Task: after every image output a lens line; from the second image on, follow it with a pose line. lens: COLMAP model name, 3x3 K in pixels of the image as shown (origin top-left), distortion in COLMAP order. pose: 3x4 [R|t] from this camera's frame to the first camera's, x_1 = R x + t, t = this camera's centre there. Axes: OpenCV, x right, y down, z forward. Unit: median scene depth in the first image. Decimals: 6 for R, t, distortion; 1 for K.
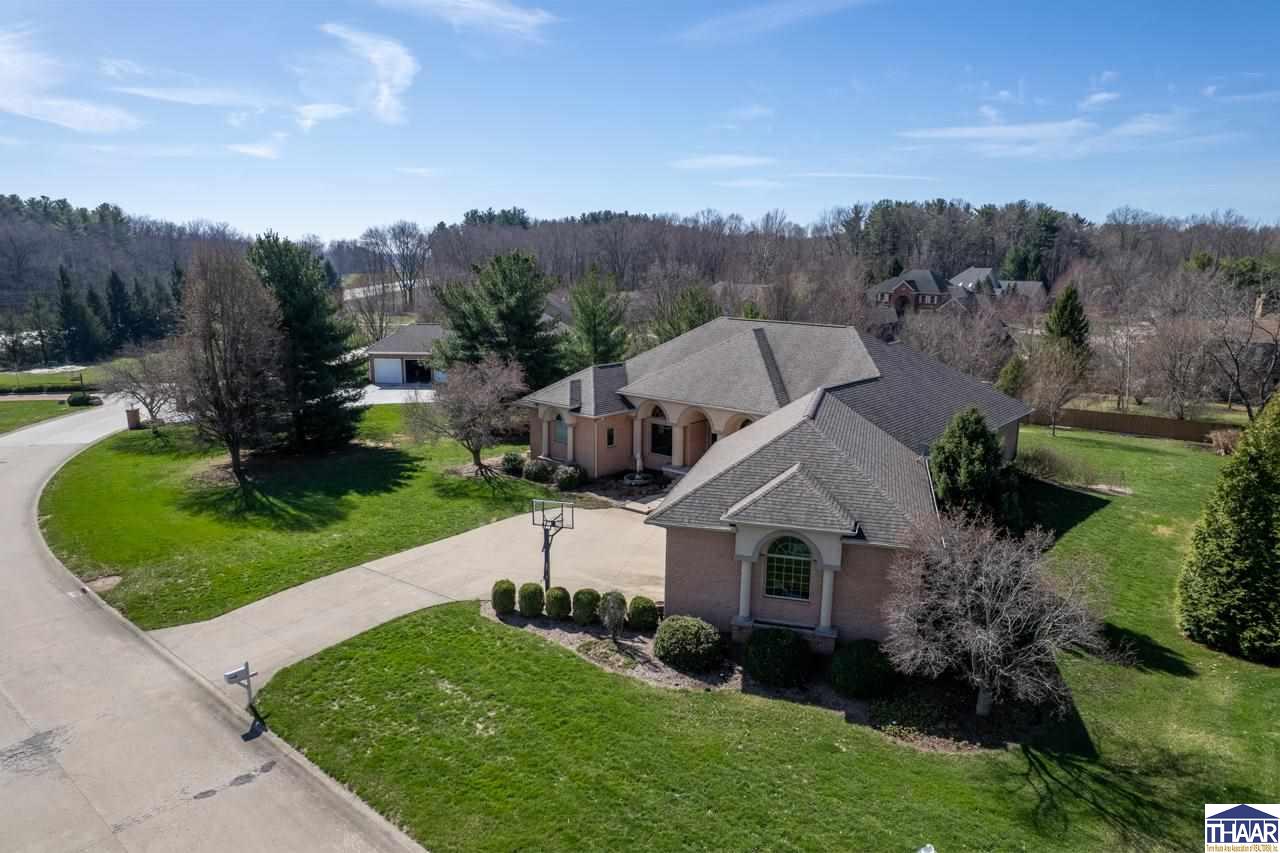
lens RADIAL K [[825.6, 0, 642.9], [0, 825.6, 428.0], [0, 0, 1]] dist [-0.075217, 0.065281]
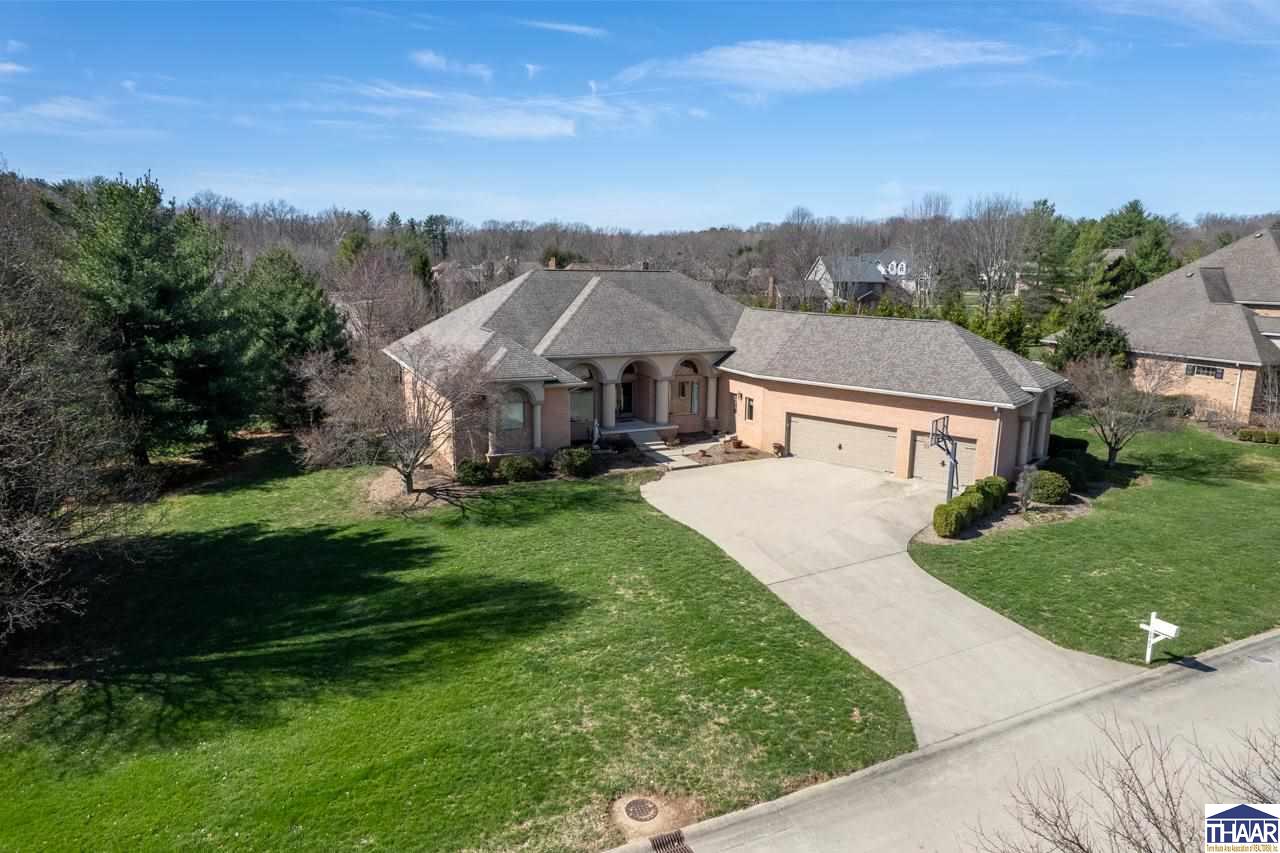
lens RADIAL K [[825.6, 0, 642.9], [0, 825.6, 428.0], [0, 0, 1]] dist [-0.075217, 0.065281]
pose [[0.409774, -0.186193, 0.892982, -0.770966], [0.177860, 0.976466, 0.121983, -0.058980], [-0.894679, 0.108841, 0.433247, 0.578228]]
